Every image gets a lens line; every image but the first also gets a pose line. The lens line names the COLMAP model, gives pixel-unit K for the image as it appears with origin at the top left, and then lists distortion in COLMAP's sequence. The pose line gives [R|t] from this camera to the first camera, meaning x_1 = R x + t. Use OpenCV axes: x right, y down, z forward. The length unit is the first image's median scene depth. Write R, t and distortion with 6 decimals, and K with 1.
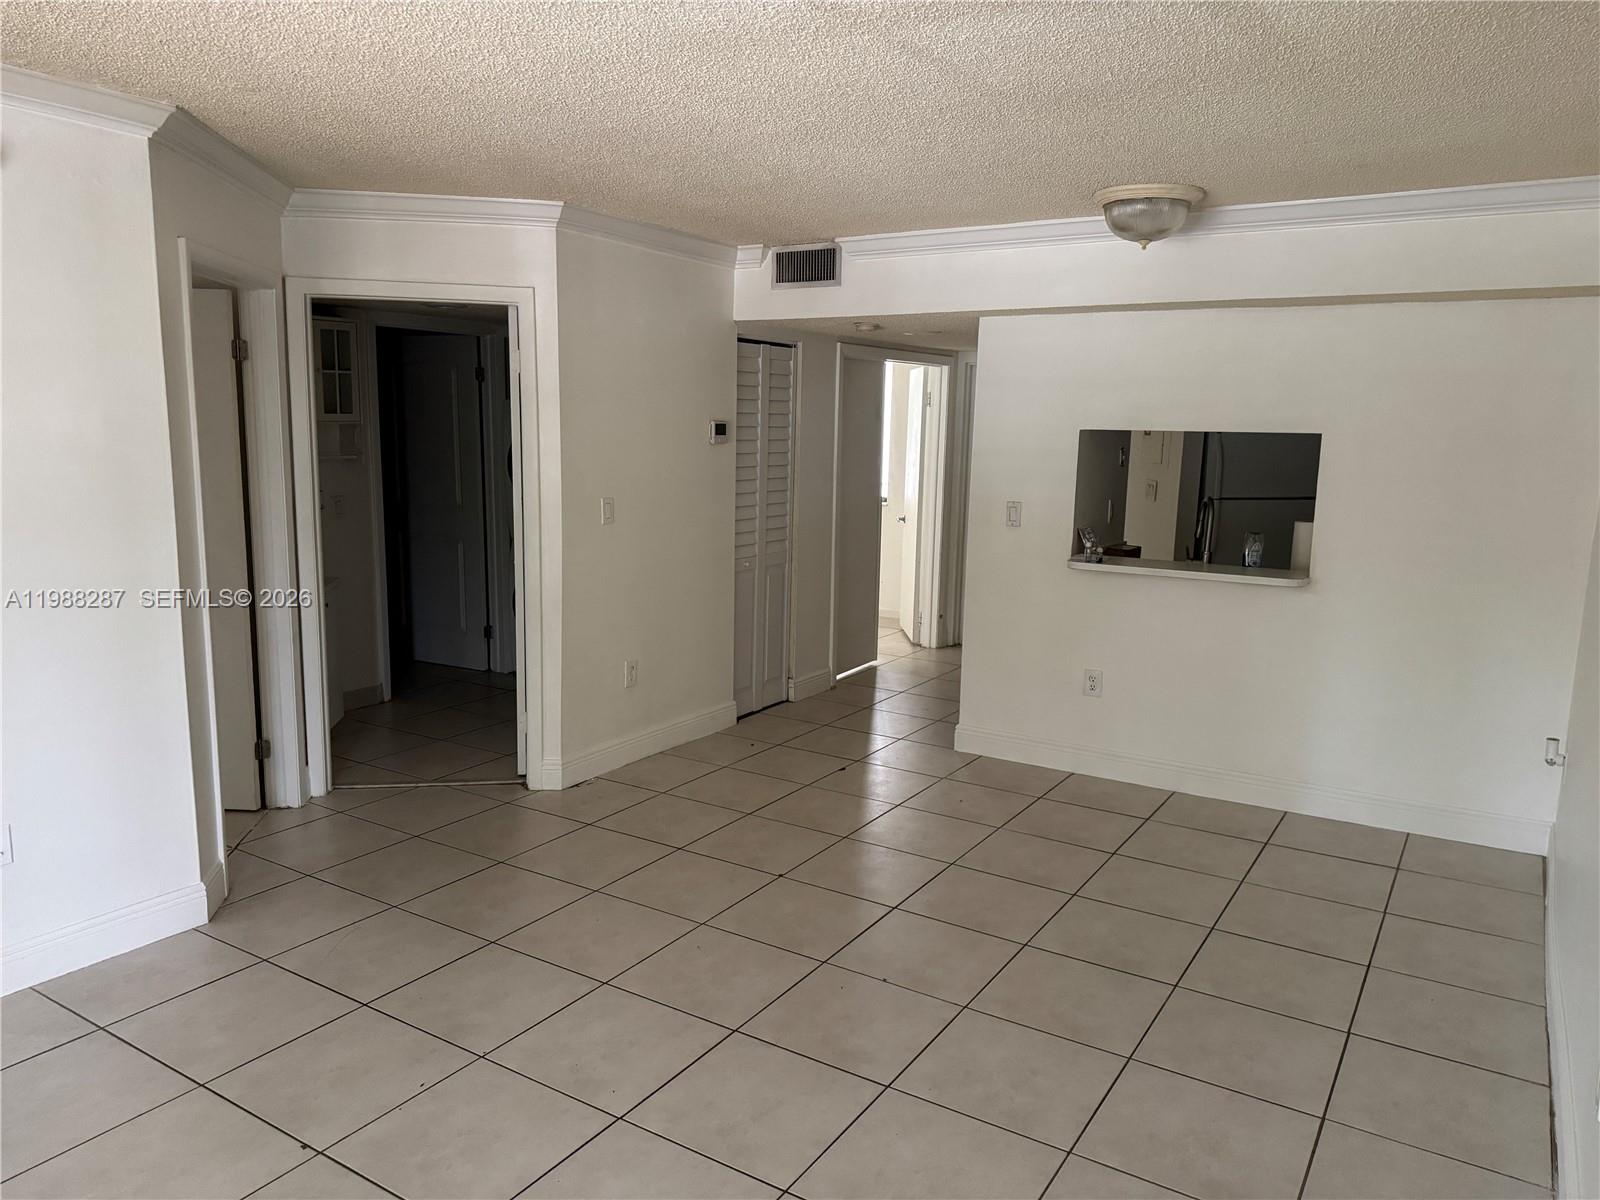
lens RADIAL K [[1125.8, 0, 810.0], [0, 1125.8, 606.1], [0, 0, 1]] dist [0.055206, -0.059392]
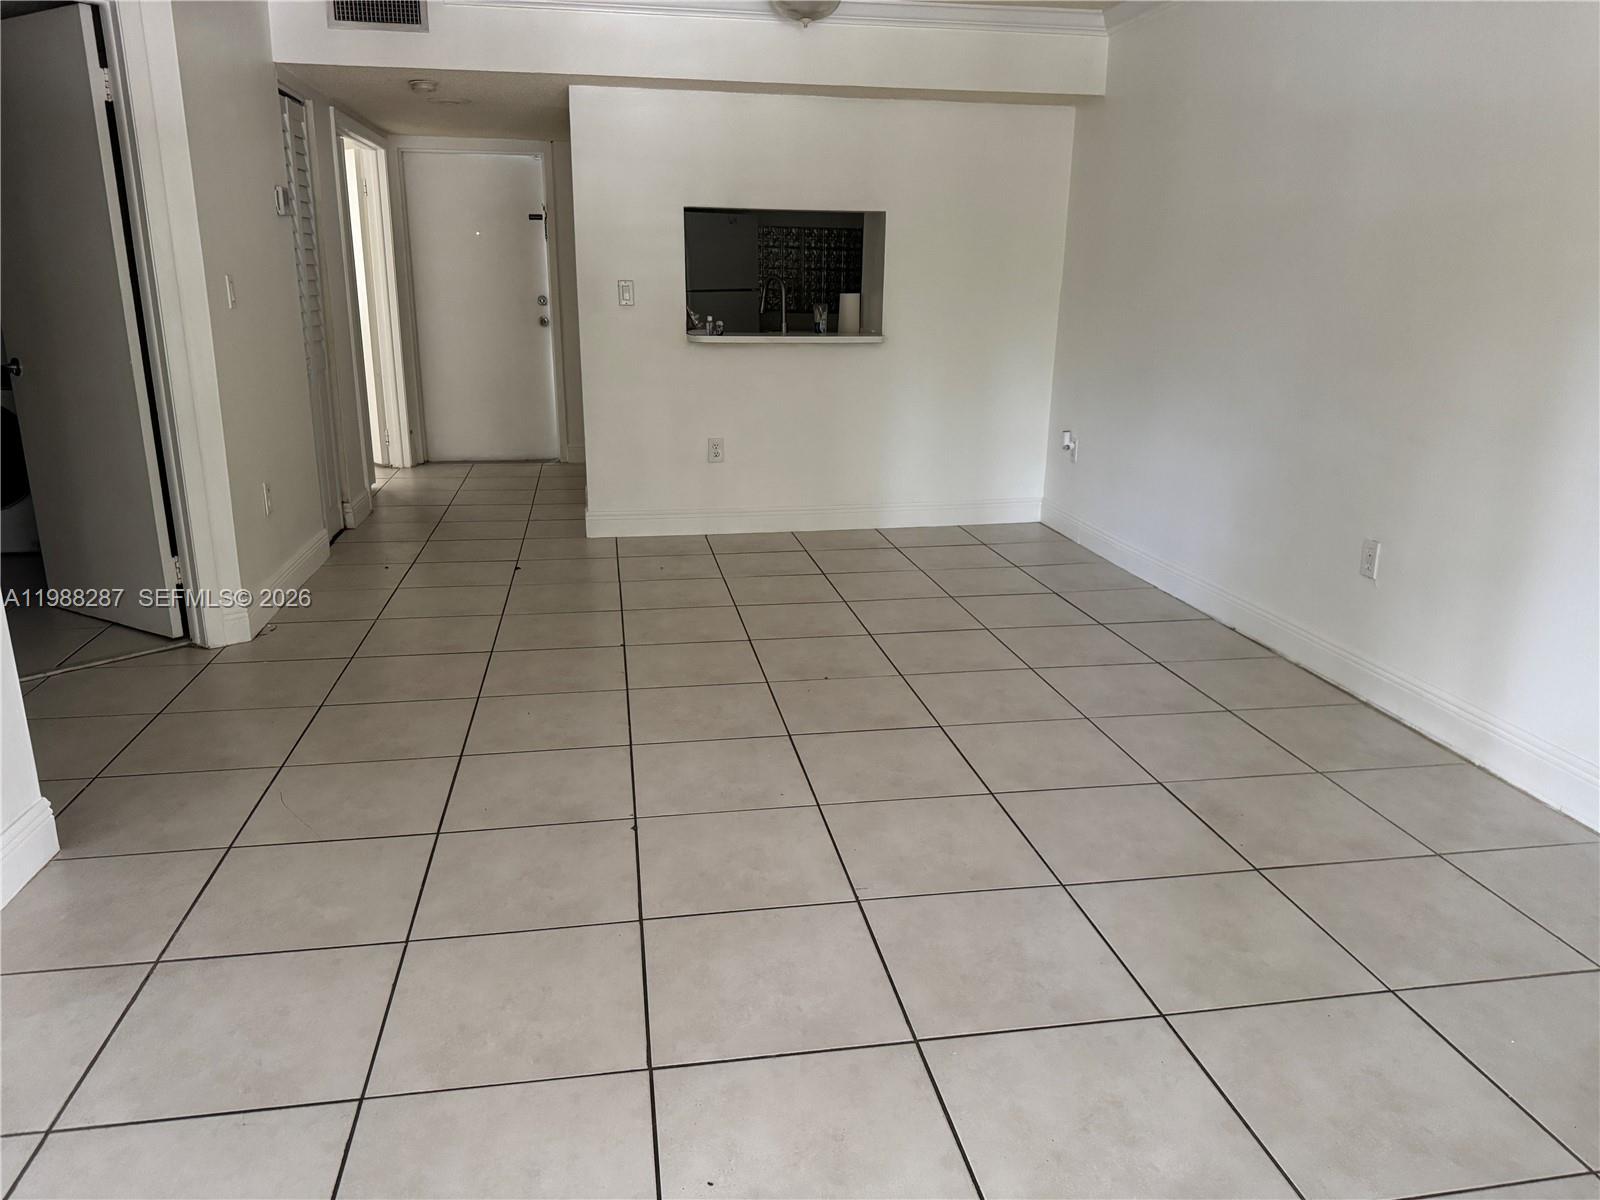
lens RADIAL K [[1125.8, 0, 807.2], [0, 1125.8, 615.6], [0, 0, 1]] dist [0.055206, -0.059392]
pose [[0.743195, -0.202018, 0.637848, -0.428488], [0.110674, 0.977314, 0.180580, 0.037906], [-0.659858, -0.063613, 0.748692, 0.104169]]
